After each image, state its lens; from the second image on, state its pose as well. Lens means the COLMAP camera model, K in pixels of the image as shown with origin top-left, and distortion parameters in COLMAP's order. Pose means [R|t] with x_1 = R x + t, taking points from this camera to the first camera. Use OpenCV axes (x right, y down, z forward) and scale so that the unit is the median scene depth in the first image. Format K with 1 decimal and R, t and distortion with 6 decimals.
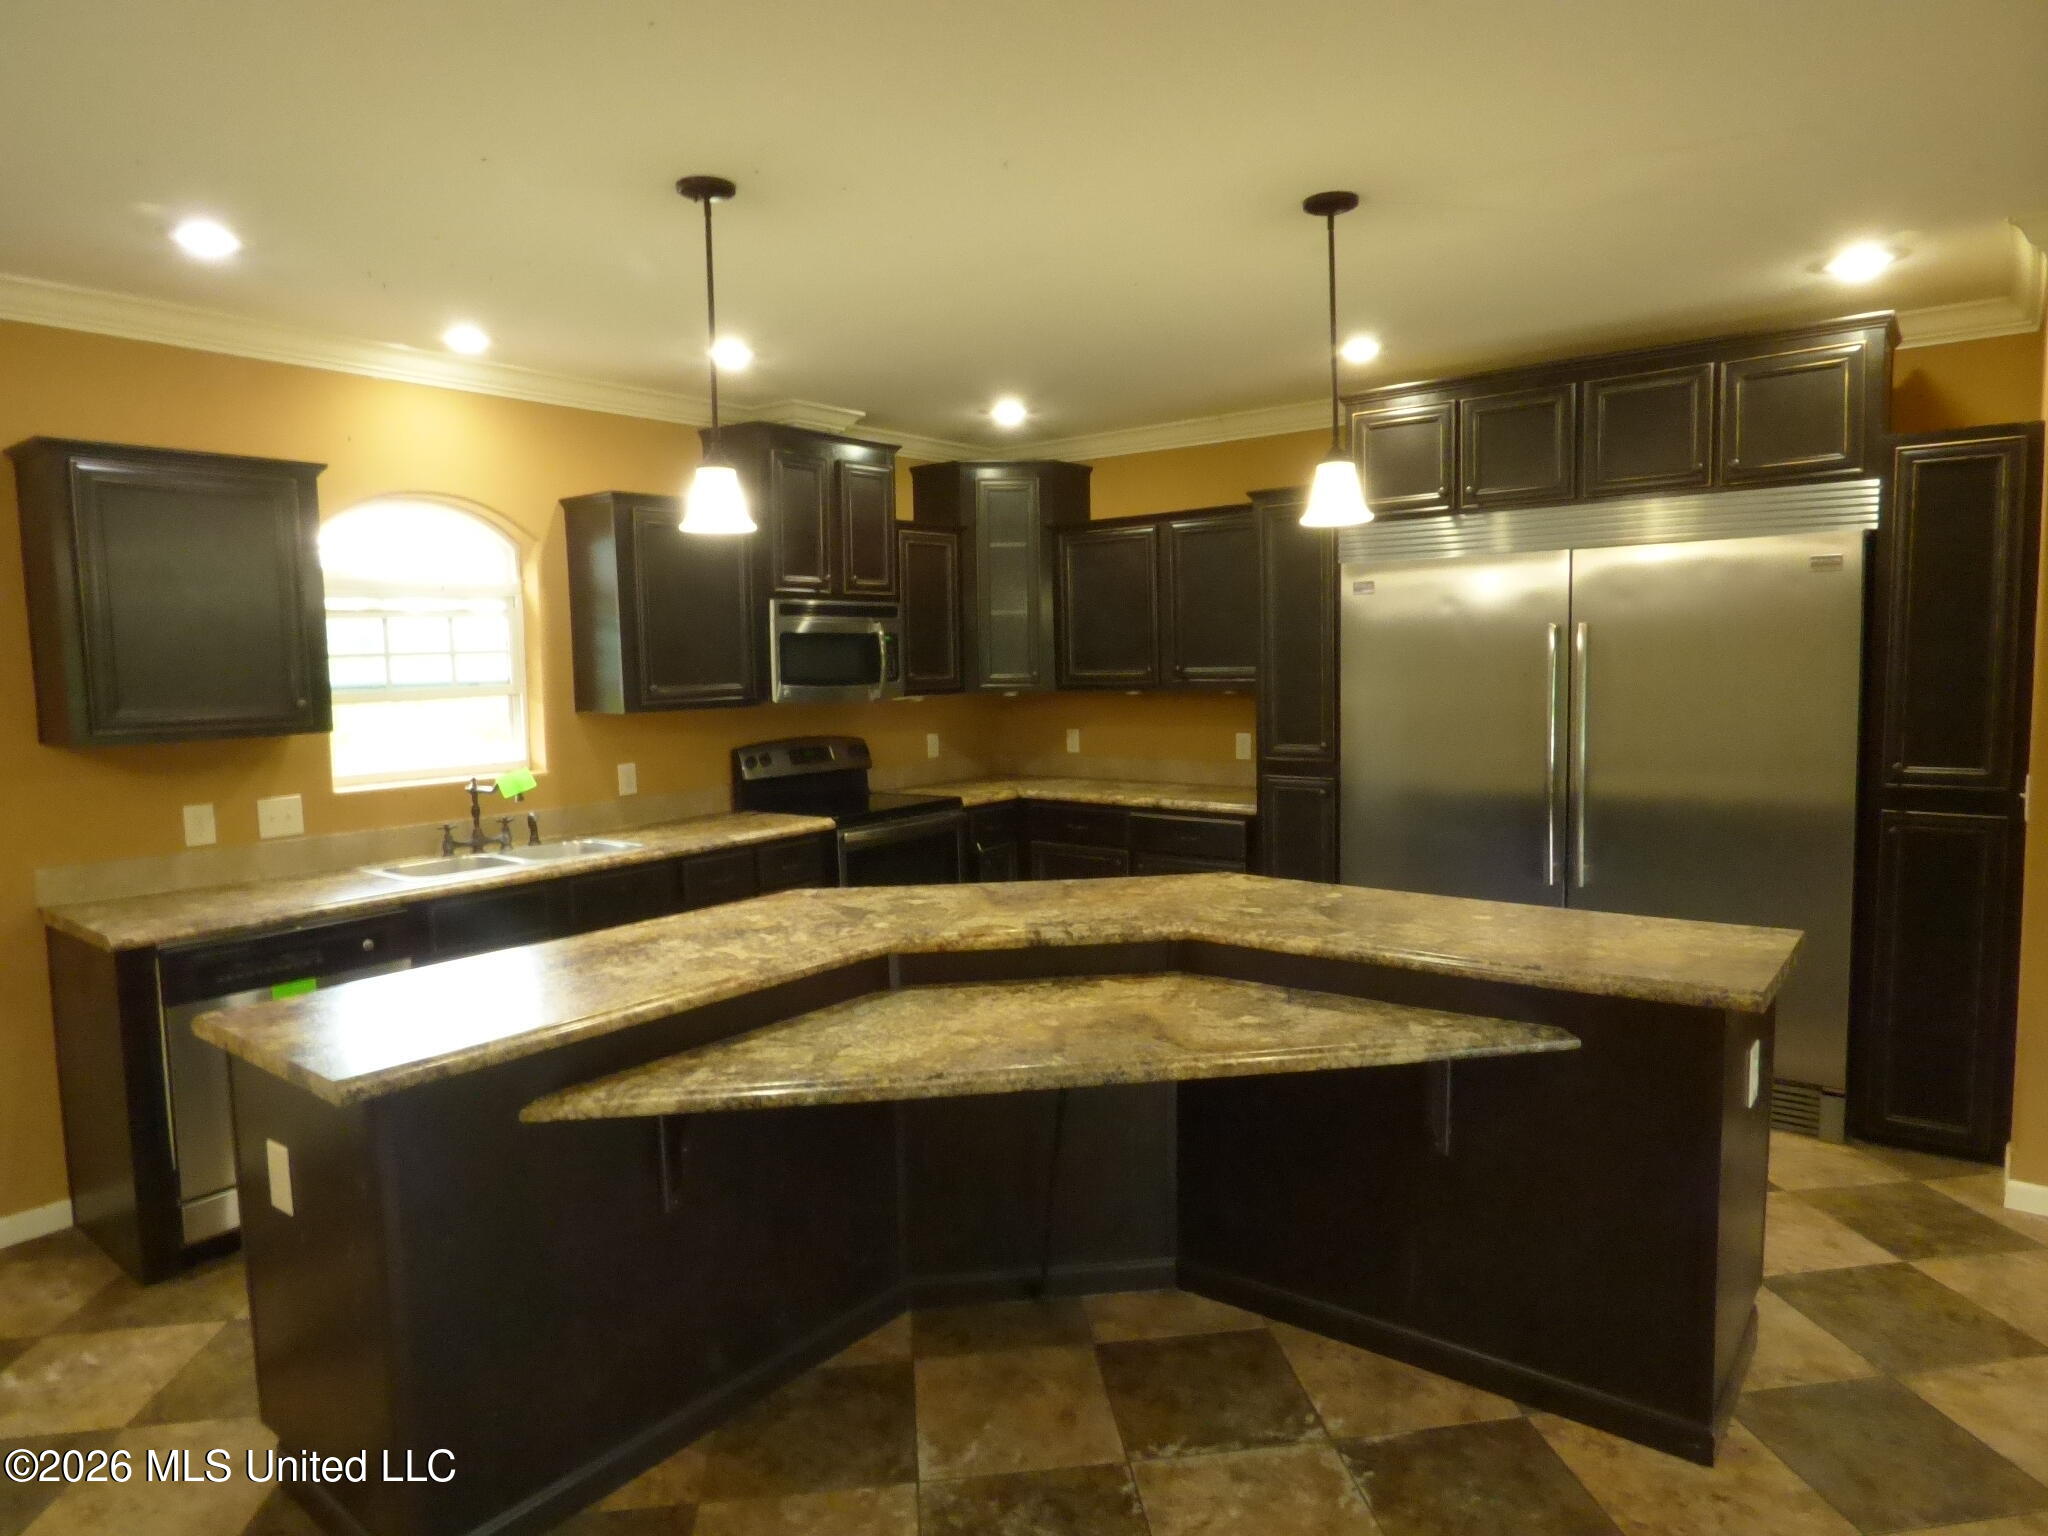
lens RADIAL K [[1220.4, 0, 1024.0], [0, 1220.4, 768.0], [0, 0, 1]] dist [-0.022449, 0.002533]
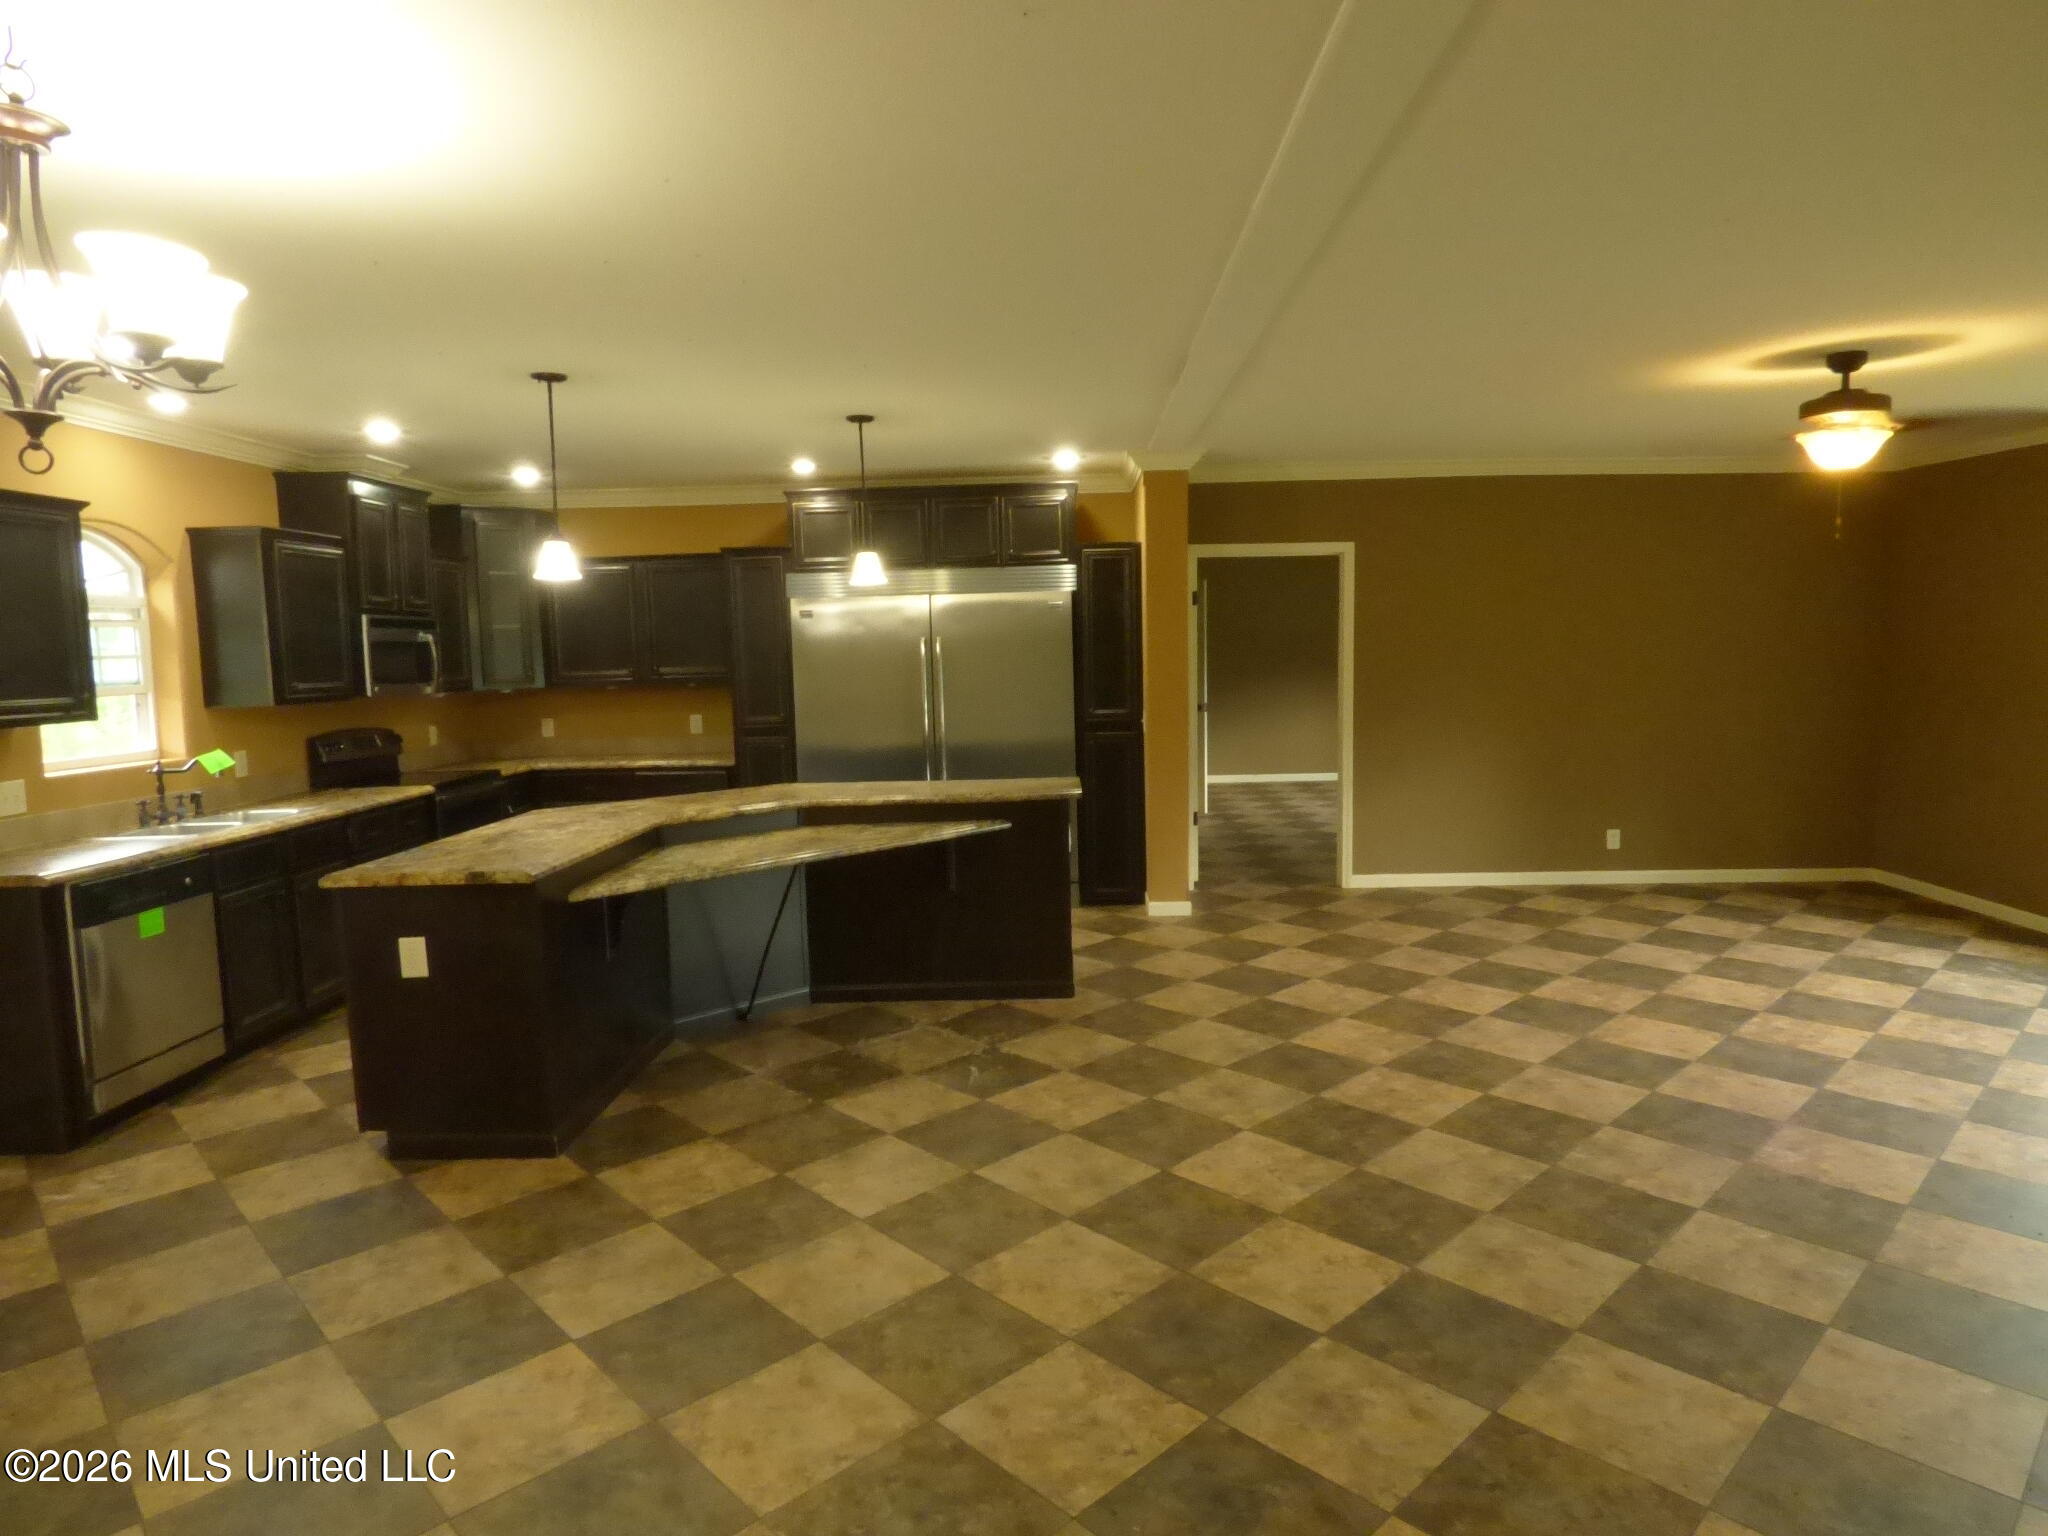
lens RADIAL K [[1220.4, 0, 1024.0], [0, 1220.4, 768.0], [0, 0, 1]] dist [-0.022449, 0.002533]
pose [[0.801004, -0.057249, 0.595916, -0.503879], [0.063075, 0.997947, 0.011089, 0.058012], [-0.595327, 0.028705, 0.802970, -0.483752]]
